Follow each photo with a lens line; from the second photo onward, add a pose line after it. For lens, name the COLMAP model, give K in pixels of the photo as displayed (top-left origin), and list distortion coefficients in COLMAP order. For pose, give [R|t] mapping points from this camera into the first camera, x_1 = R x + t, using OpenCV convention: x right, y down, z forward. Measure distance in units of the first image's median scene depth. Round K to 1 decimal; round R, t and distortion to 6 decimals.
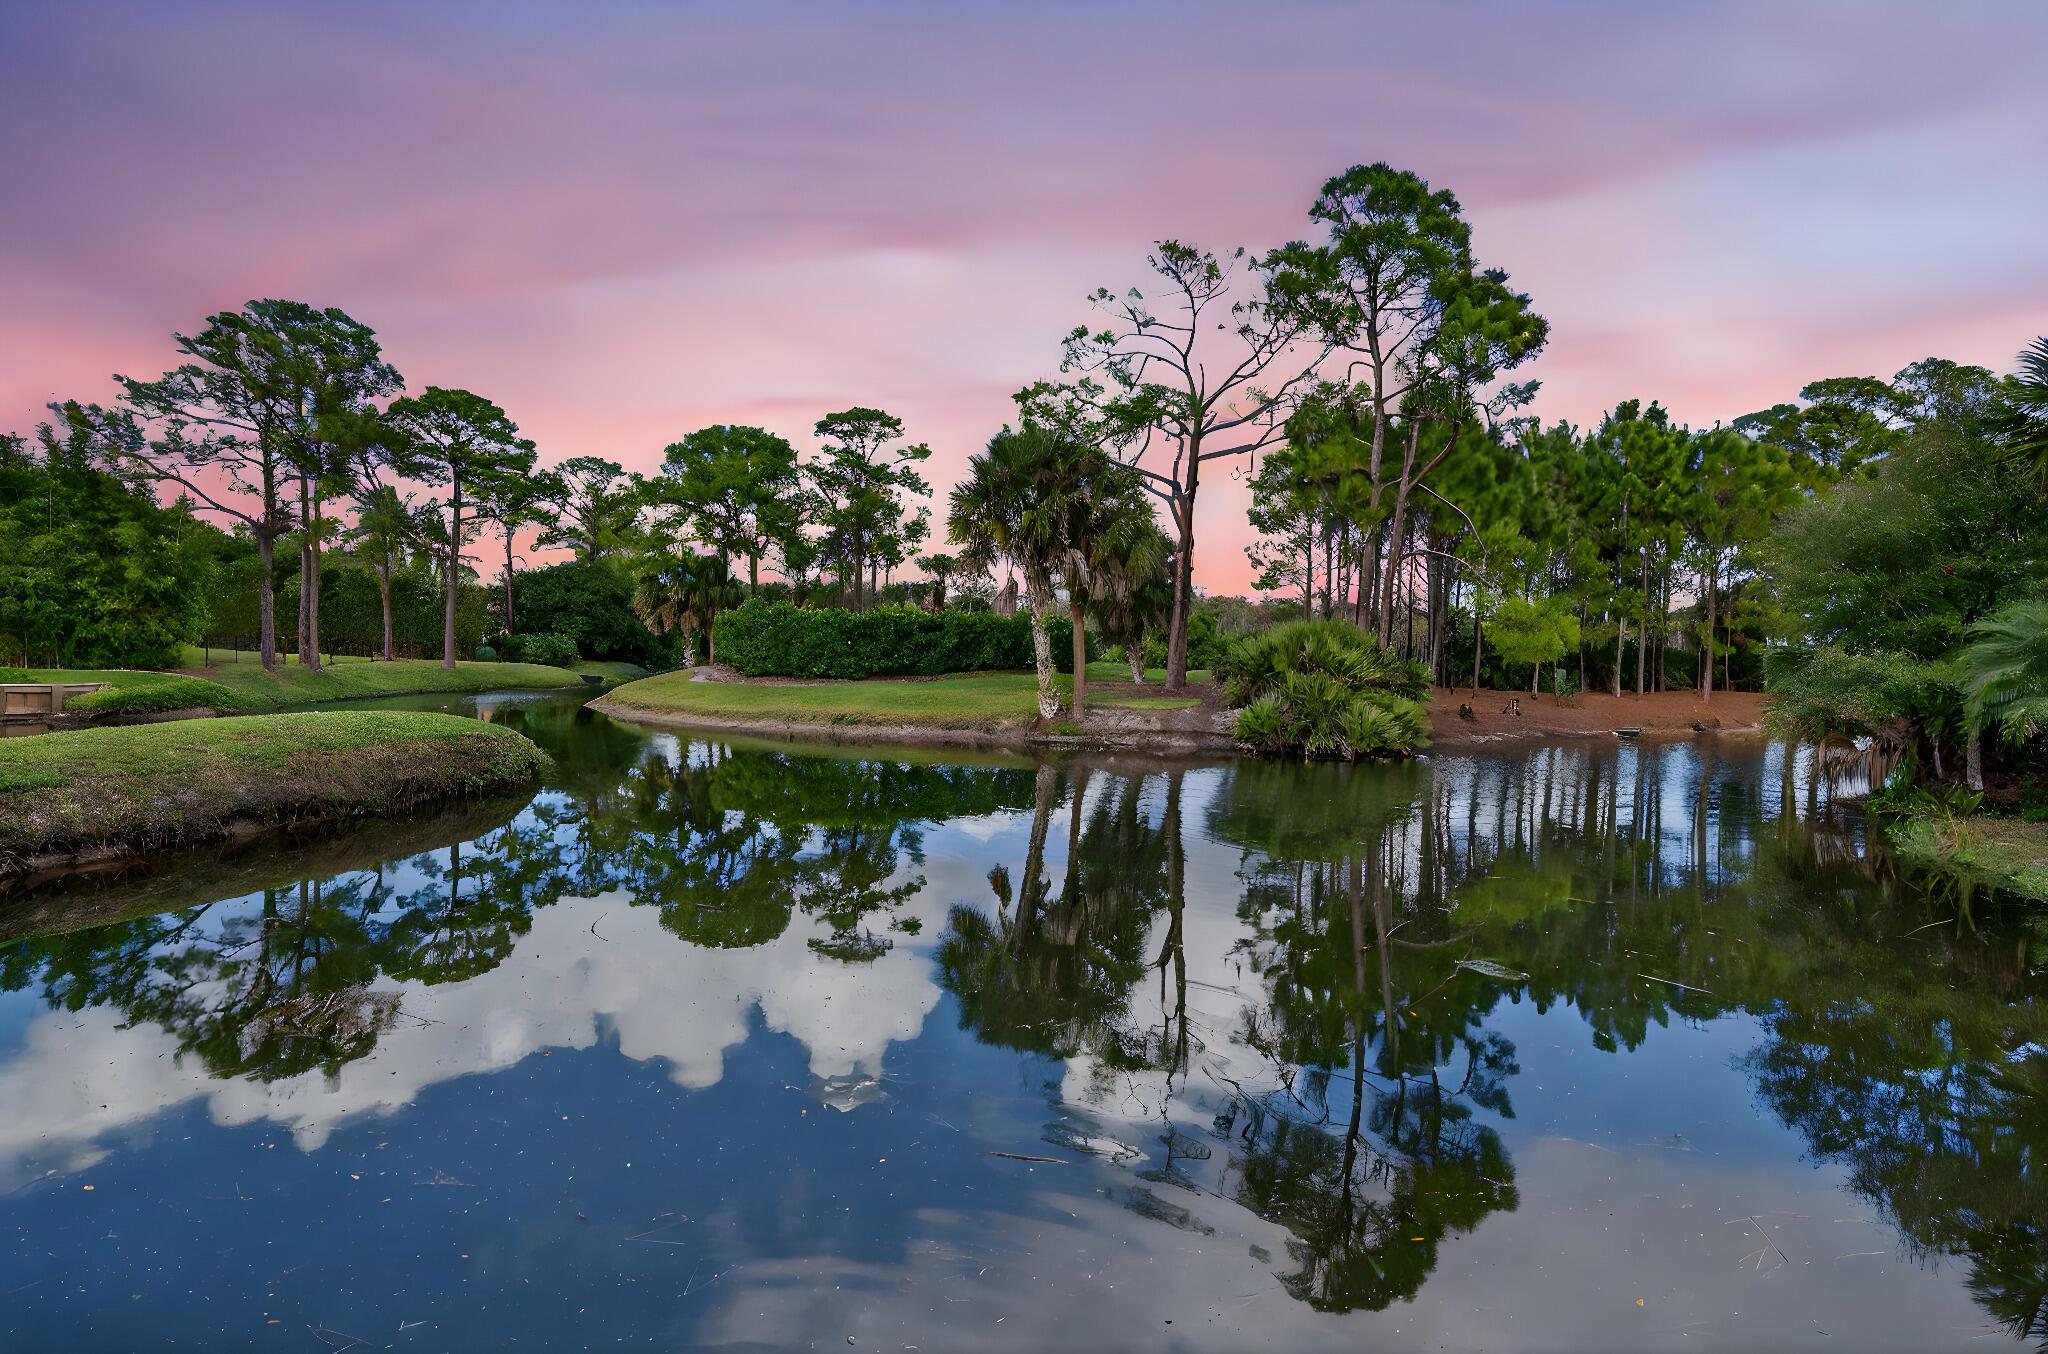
lens RADIAL K [[834.1, 0, 1015.2], [0, 834.1, 684.3], [0, 0, 1]] dist [-0.009299, -0.000141]
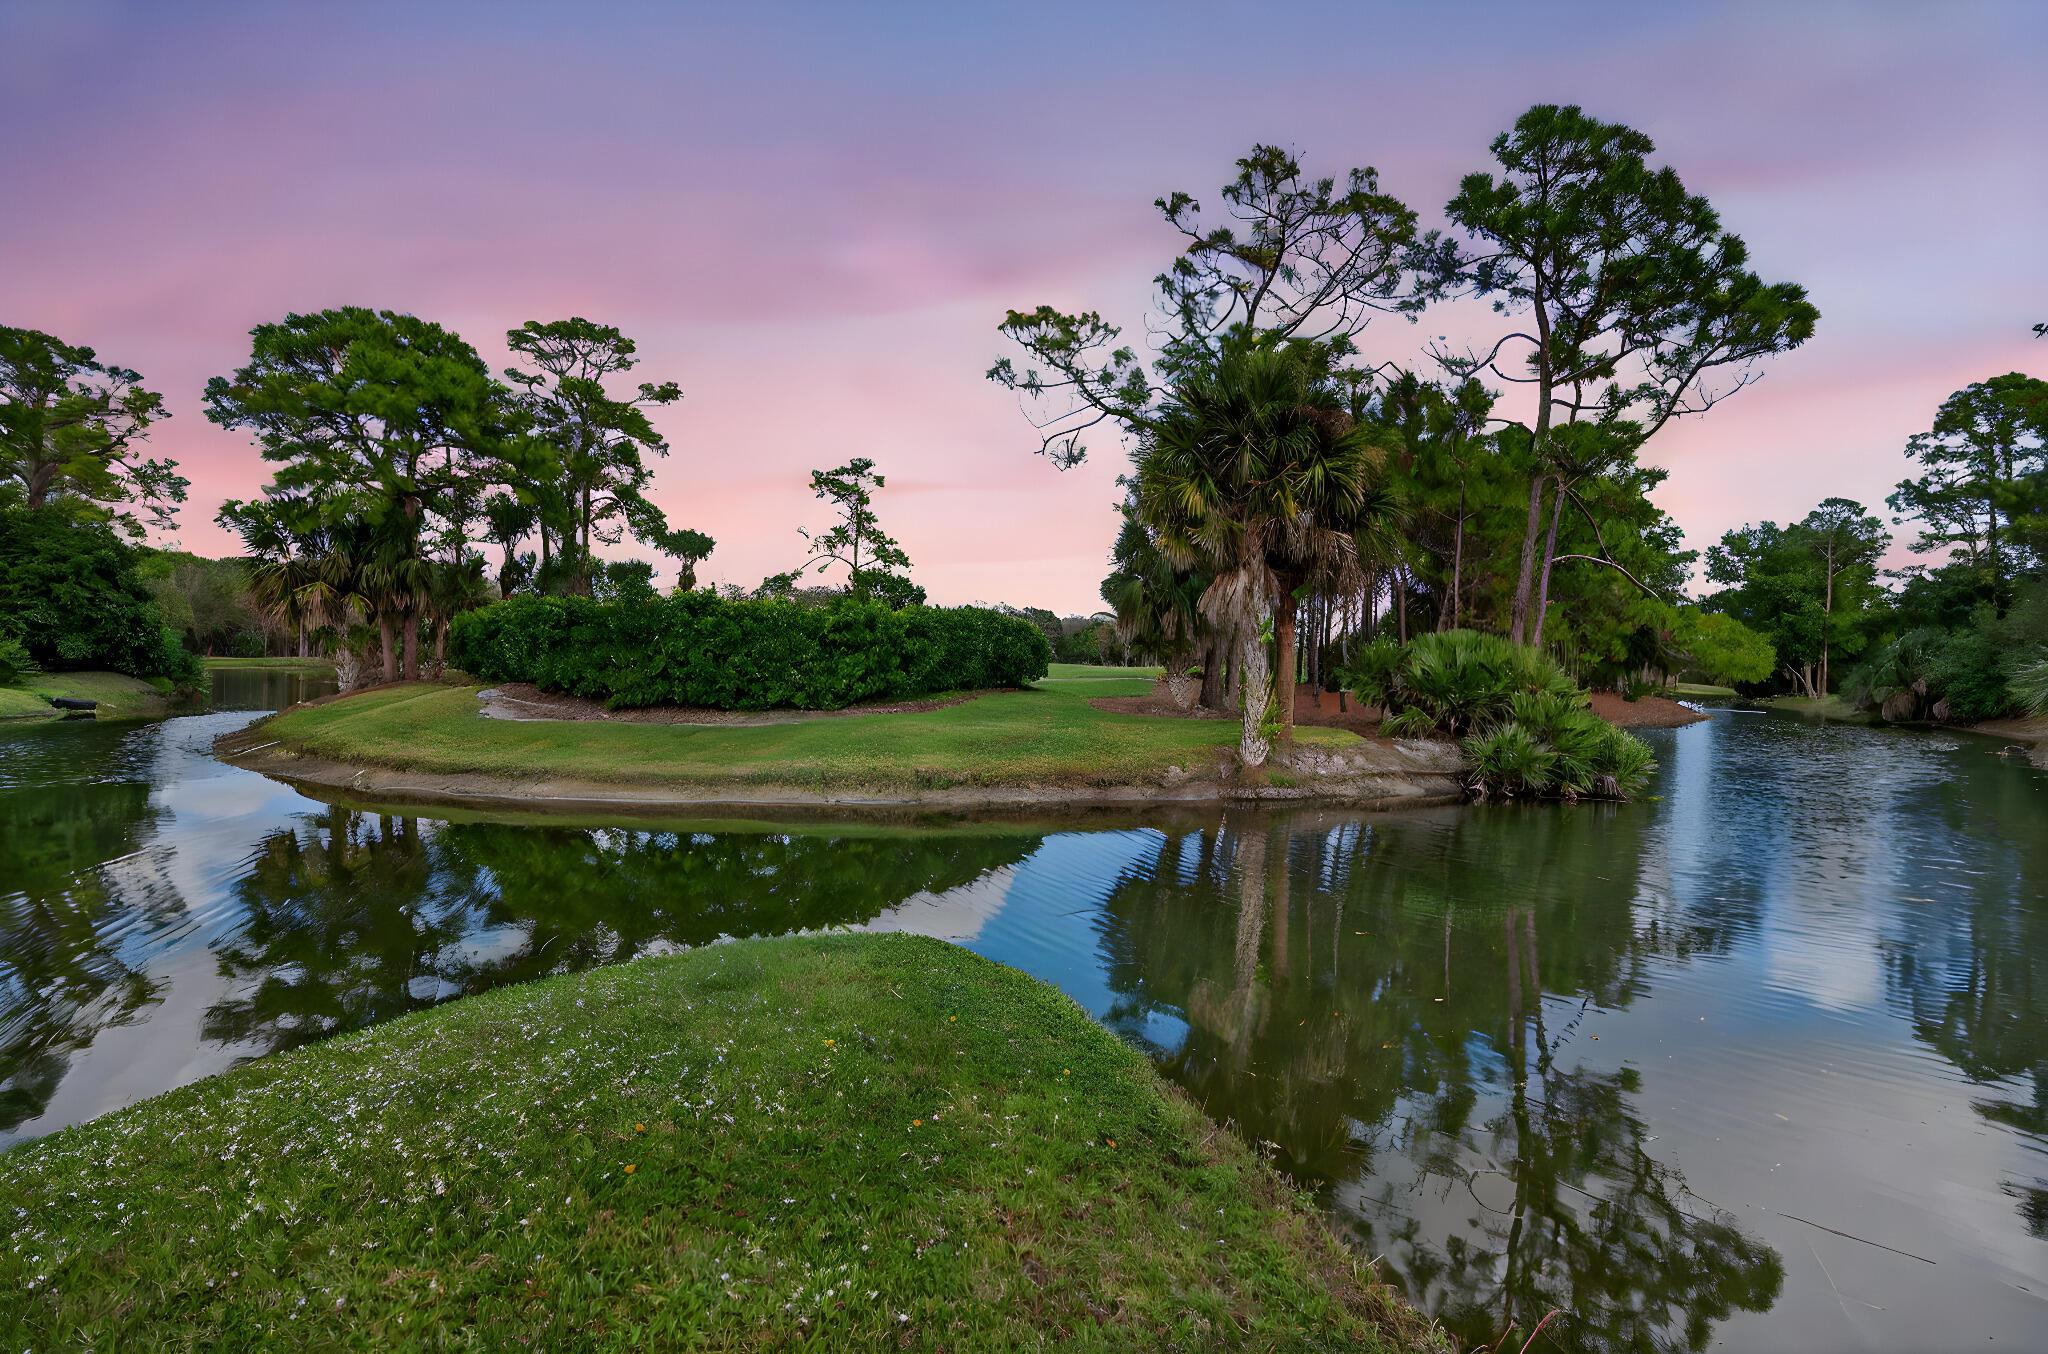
lens RADIAL K [[834.1, 0, 1015.2], [0, 834.1, 684.3], [0, 0, 1]] dist [-0.009299, -0.000141]
pose [[0.885784, -0.014584, 0.463868, -0.284275], [0.014908, 0.999884, 0.002968, -0.019661], [-0.463858, 0.004286, 0.885899, 0.291109]]
